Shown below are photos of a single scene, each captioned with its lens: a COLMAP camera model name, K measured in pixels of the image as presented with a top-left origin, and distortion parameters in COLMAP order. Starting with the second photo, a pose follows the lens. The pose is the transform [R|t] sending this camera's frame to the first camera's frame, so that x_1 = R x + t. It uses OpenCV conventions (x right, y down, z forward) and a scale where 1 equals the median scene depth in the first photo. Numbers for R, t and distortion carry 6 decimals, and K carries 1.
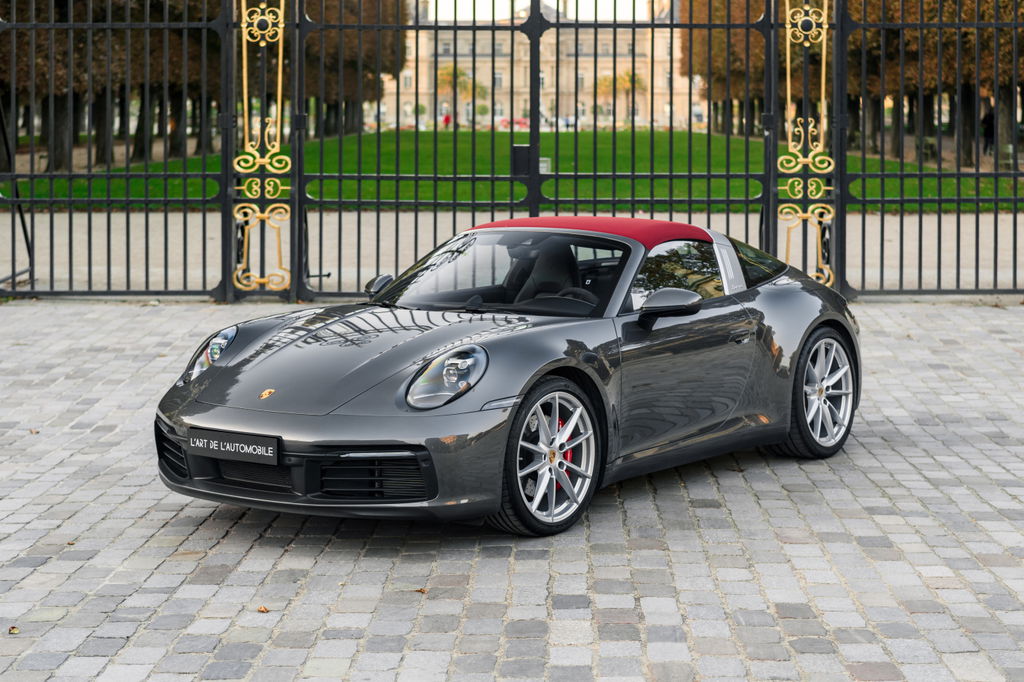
lens RADIAL K [[1624.2, 0, 512.0], [0, 1624.2, 341.0], [0, 0, 1]] dist [0.020228, 0.038544]
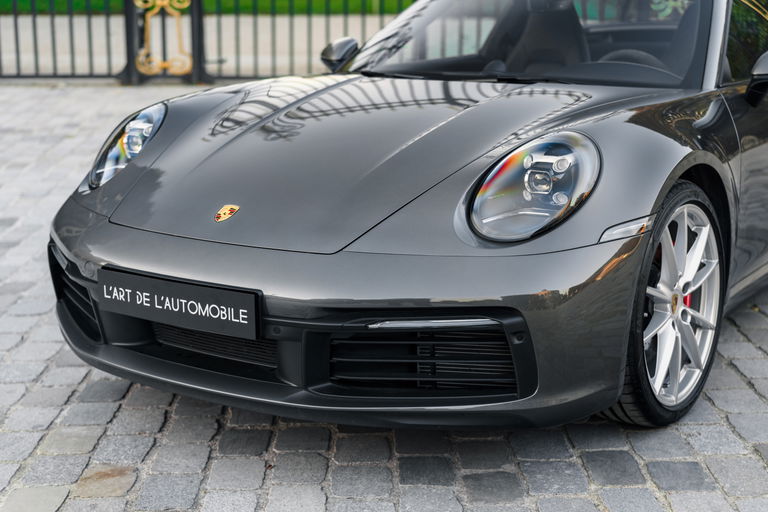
lens RADIAL K [[951.7, 0, 384.3], [0, 951.7, 234.1], [0, 0, 1]] dist [0.009551, 0.033916]
pose [[0.995651, -0.016511, 0.091690, -0.116274], [0.005257, 0.992559, 0.121654, -0.003035], [-0.093017, -0.120643, 0.988328, 0.593176]]
